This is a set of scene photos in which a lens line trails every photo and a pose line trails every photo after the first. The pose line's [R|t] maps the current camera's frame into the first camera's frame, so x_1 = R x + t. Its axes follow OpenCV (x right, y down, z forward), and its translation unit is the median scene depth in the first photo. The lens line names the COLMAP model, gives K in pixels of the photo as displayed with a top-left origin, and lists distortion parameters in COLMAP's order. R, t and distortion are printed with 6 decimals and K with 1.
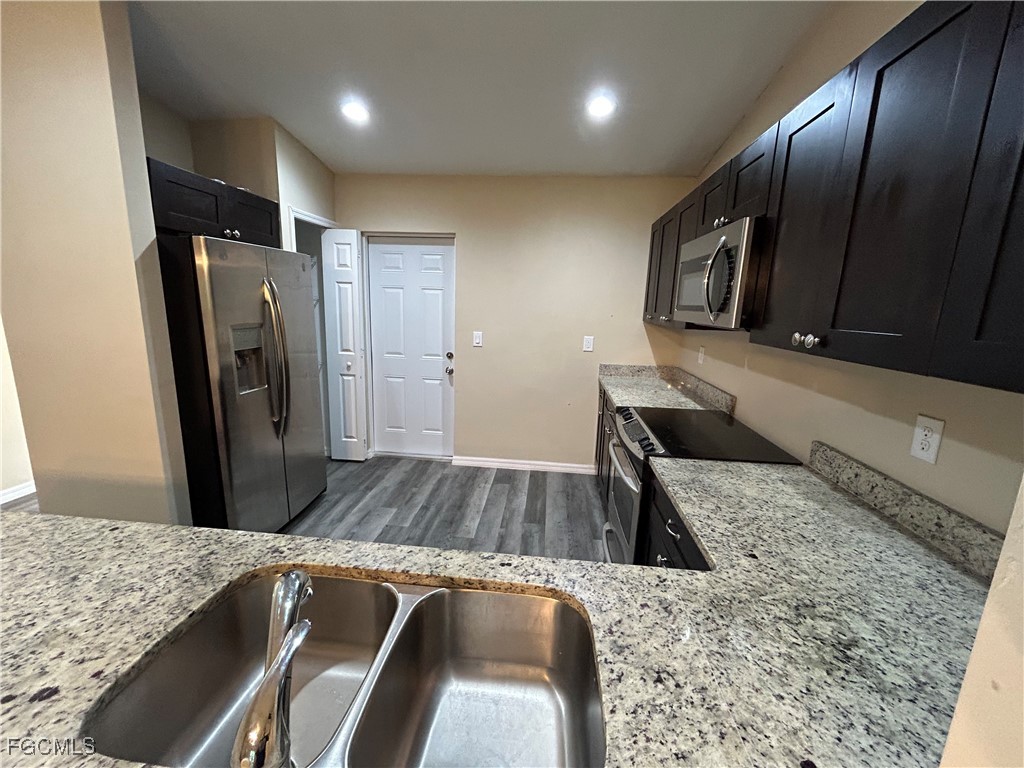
lens RADIAL K [[413.5, 0, 512.4], [0, 413.5, 384.7], [0, 0, 1]] dist [0.001418, 0.000067]
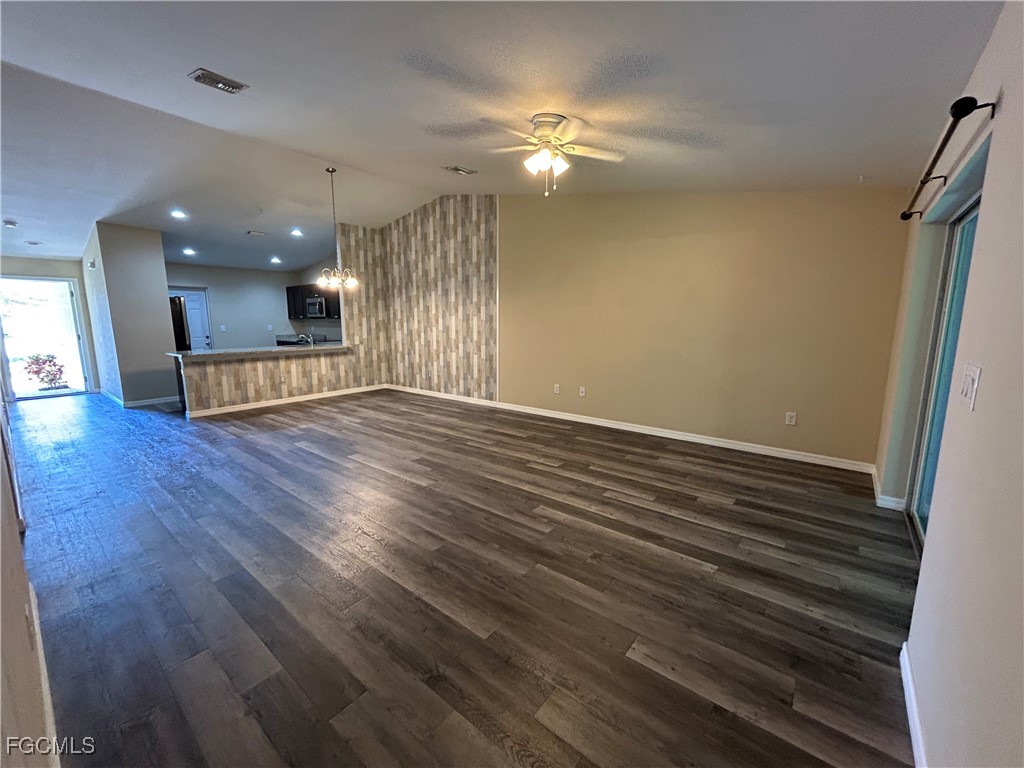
lens RADIAL K [[413.5, 0, 511.2], [0, 413.5, 383.8], [0, 0, 1]] dist [0.001418, 0.000067]
pose [[0.548194, -0.170482, 0.818791, -1.427083], [0.188194, 0.979042, 0.077849, 0.401782], [-0.814903, 0.111415, 0.568788, -2.084594]]
